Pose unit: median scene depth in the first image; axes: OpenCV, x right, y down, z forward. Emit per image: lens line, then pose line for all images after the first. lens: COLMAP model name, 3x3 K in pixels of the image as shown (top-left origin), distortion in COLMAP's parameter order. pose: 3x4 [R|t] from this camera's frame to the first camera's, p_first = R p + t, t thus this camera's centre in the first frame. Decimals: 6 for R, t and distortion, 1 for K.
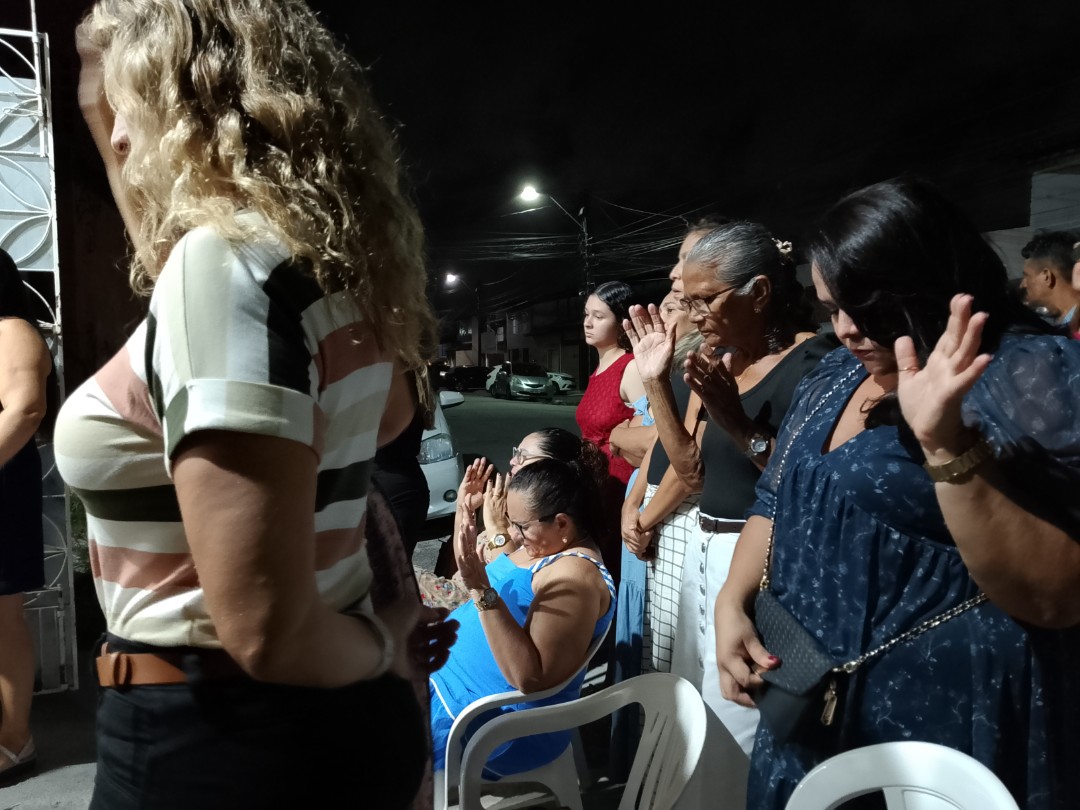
lens RADIAL K [[838.3, 0, 537.1], [0, 838.3, 404.8], [0, 0, 1]] dist [0.091437, -0.082974]
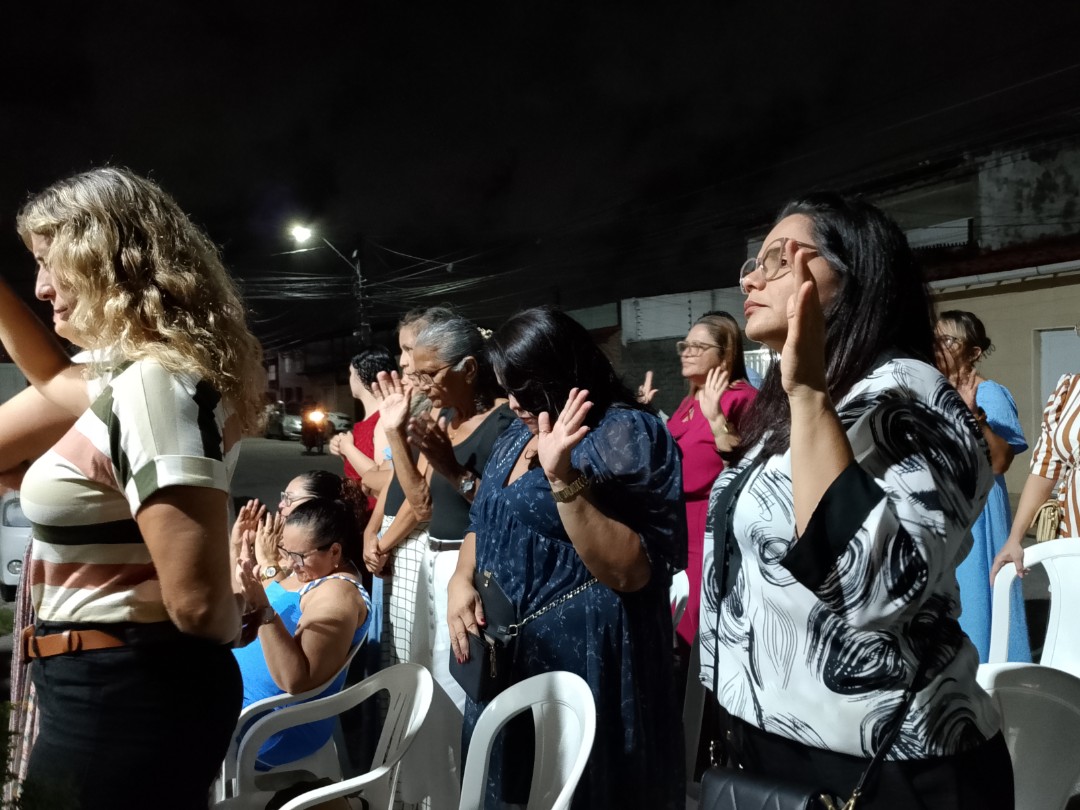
lens RADIAL K [[886.1, 0, 539.6], [0, 886.1, 406.8], [0, 0, 1]] dist [0.113363, -0.163056]
pose [[0.969484, -0.003611, 0.245128, 0.018666], [0.012531, 0.999314, -0.034840, -0.024736], [-0.244834, 0.036848, 0.968864, -0.457828]]
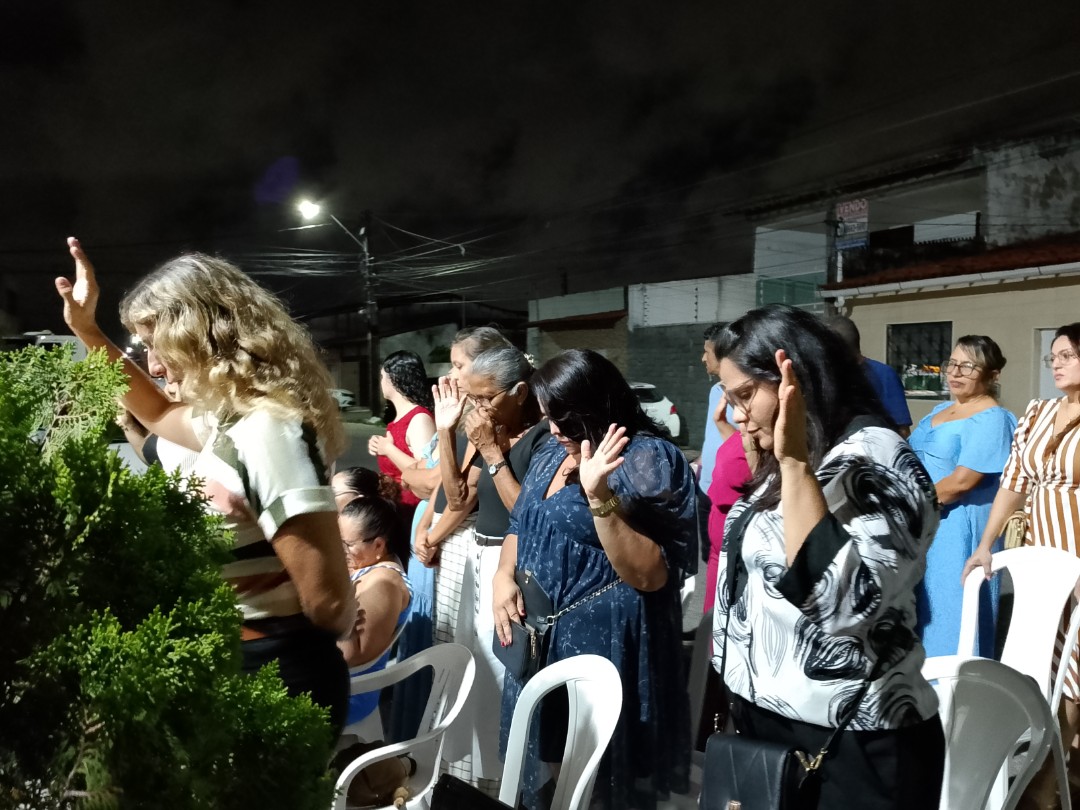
lens RADIAL K [[933.3, 0, 544.2], [0, 933.3, 406.5], [0, 0, 1]] dist [0.141616, -0.224639]
pose [[0.965651, 0.011356, 0.259594, -0.139585], [-0.012539, 0.999917, 0.002902, -0.121692], [-0.259540, -0.006057, 0.965713, -0.749799]]
